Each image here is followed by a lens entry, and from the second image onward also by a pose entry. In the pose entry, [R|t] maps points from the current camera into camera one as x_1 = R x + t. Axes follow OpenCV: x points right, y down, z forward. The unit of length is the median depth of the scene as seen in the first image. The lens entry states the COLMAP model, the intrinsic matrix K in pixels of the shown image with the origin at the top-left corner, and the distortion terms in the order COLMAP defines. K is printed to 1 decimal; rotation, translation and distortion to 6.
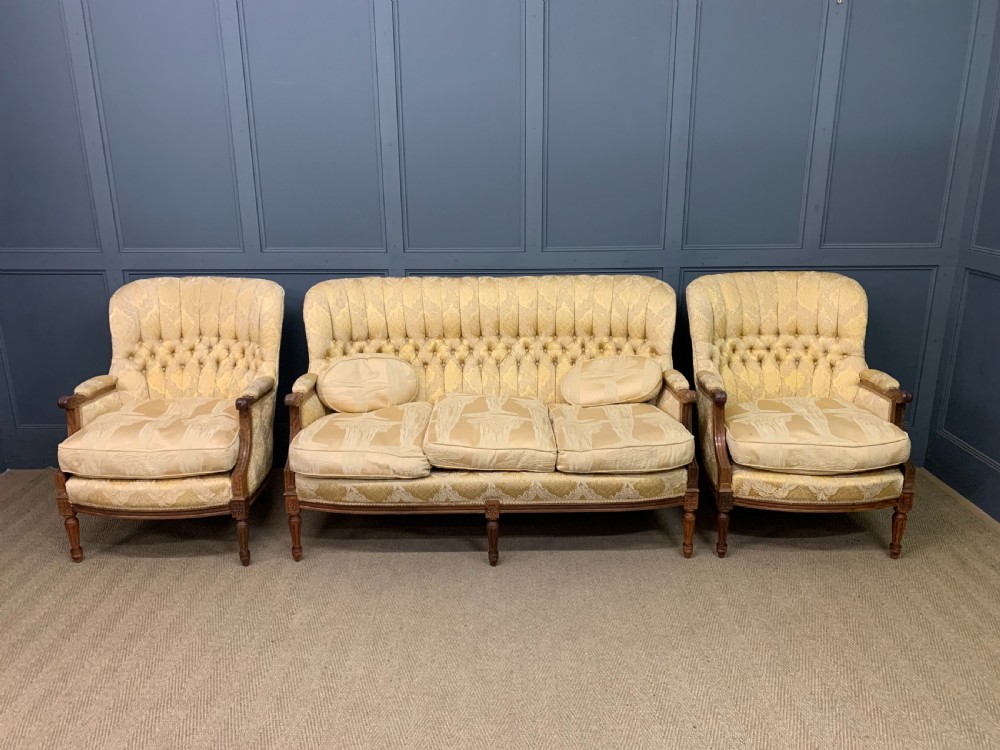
lens RADIAL K [[722.7, 0, 495.1], [0, 722.7, 376.4], [0, 0, 1]] dist [0.035420, -0.034912]
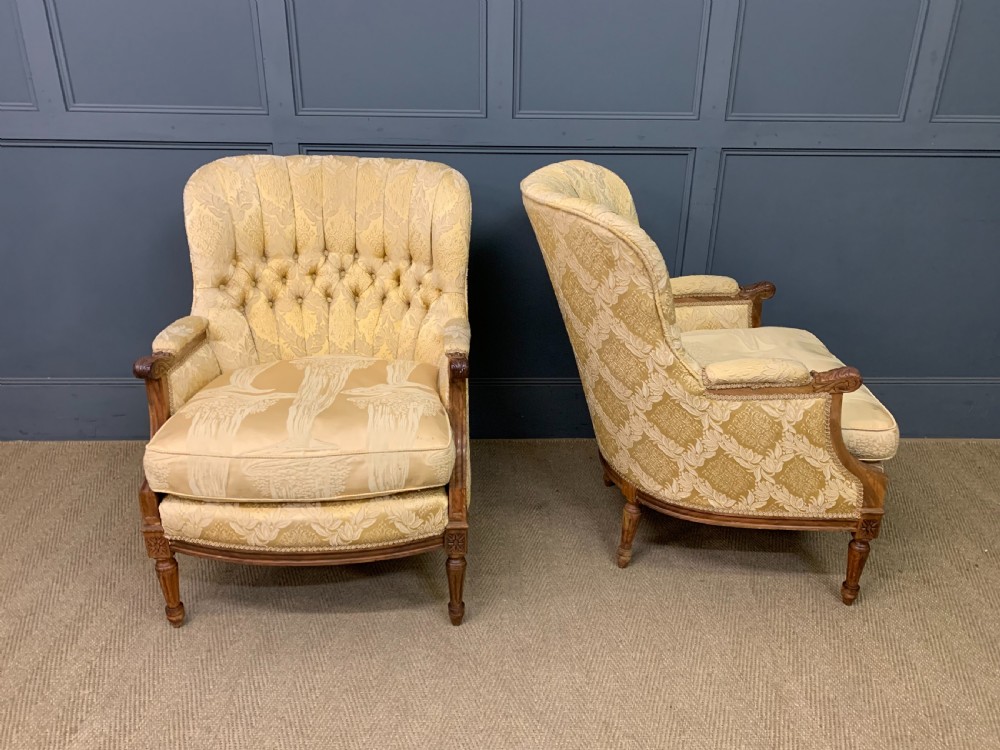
lens RADIAL K [[761.1, 0, 504.5], [0, 761.1, 387.4], [0, 0, 1]] dist [0.016922, -0.011455]
pose [[0.998828, 0.002895, 0.048311, 0.026703], [-0.008729, 0.992614, 0.120997, -0.017820], [-0.047604, -0.121277, 0.991477, 0.312667]]
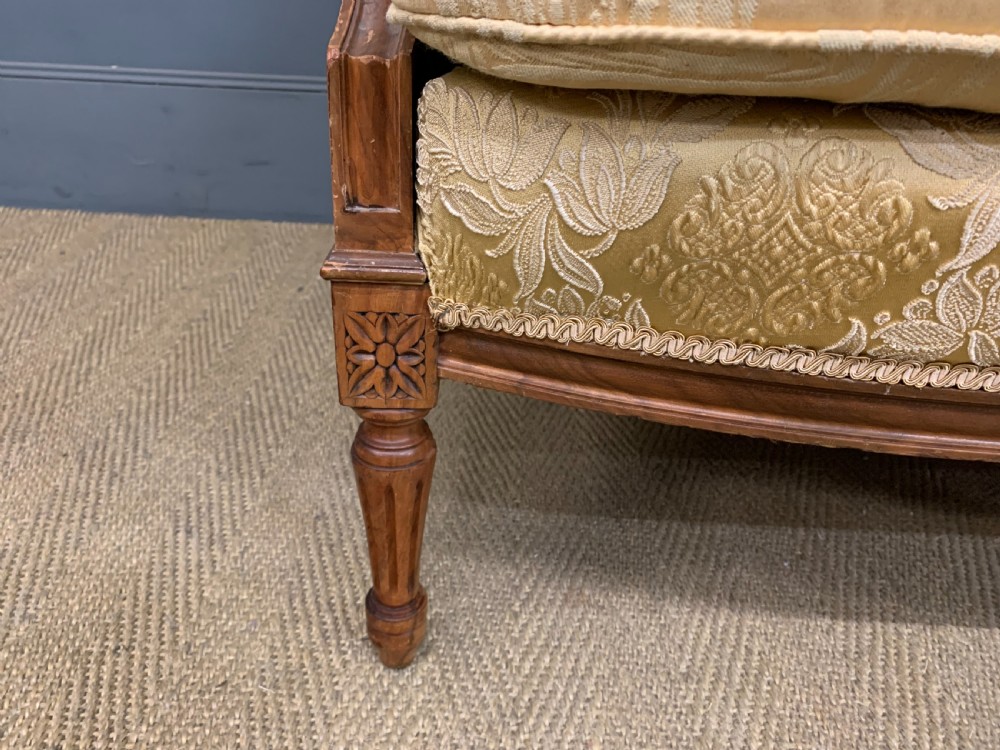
lens RADIAL K [[837.3, 0, 503.1], [0, 837.3, 378.6], [0, 0, 1]] dist [0.001669, 0.002721]
pose [[0.998743, 0.047700, -0.015385, -0.215349], [-0.043054, 0.973669, 0.223865, 0.123447], [0.025658, -0.222921, 0.974499, 0.715319]]
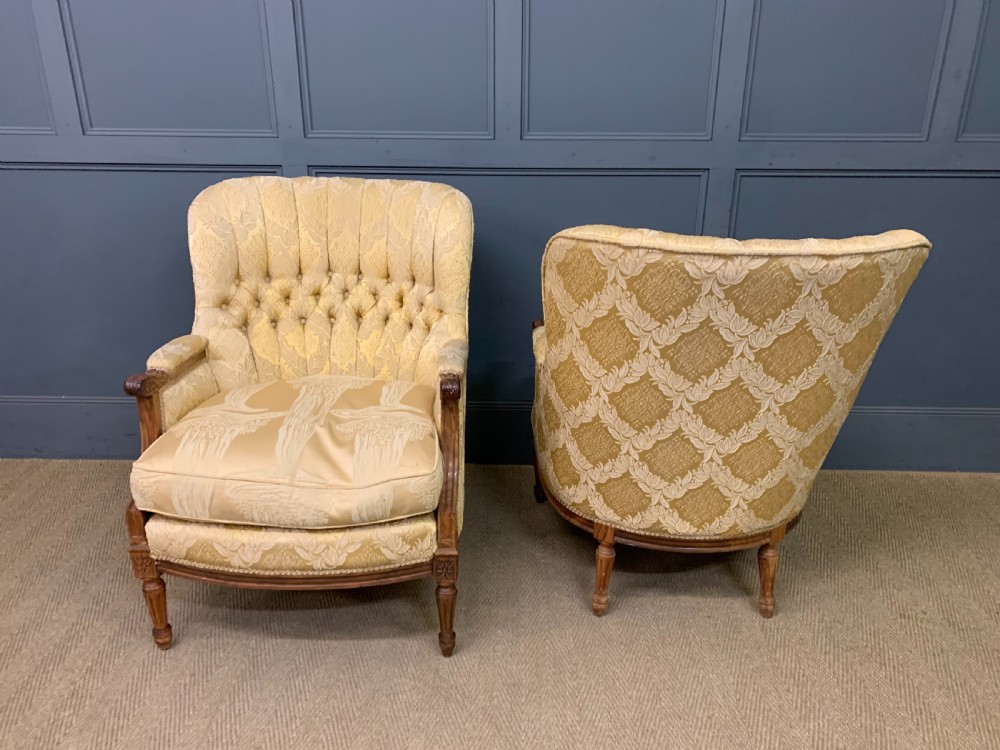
lens RADIAL K [[761.1, 0, 502.9], [0, 761.1, 387.9], [0, 0, 1]] dist [0.016922, -0.011455]
pose [[0.999855, 0.016281, -0.005057, 0.058137], [-0.015790, 0.996228, 0.085328, -0.012465], [0.006427, -0.085235, 0.996340, 0.326363]]
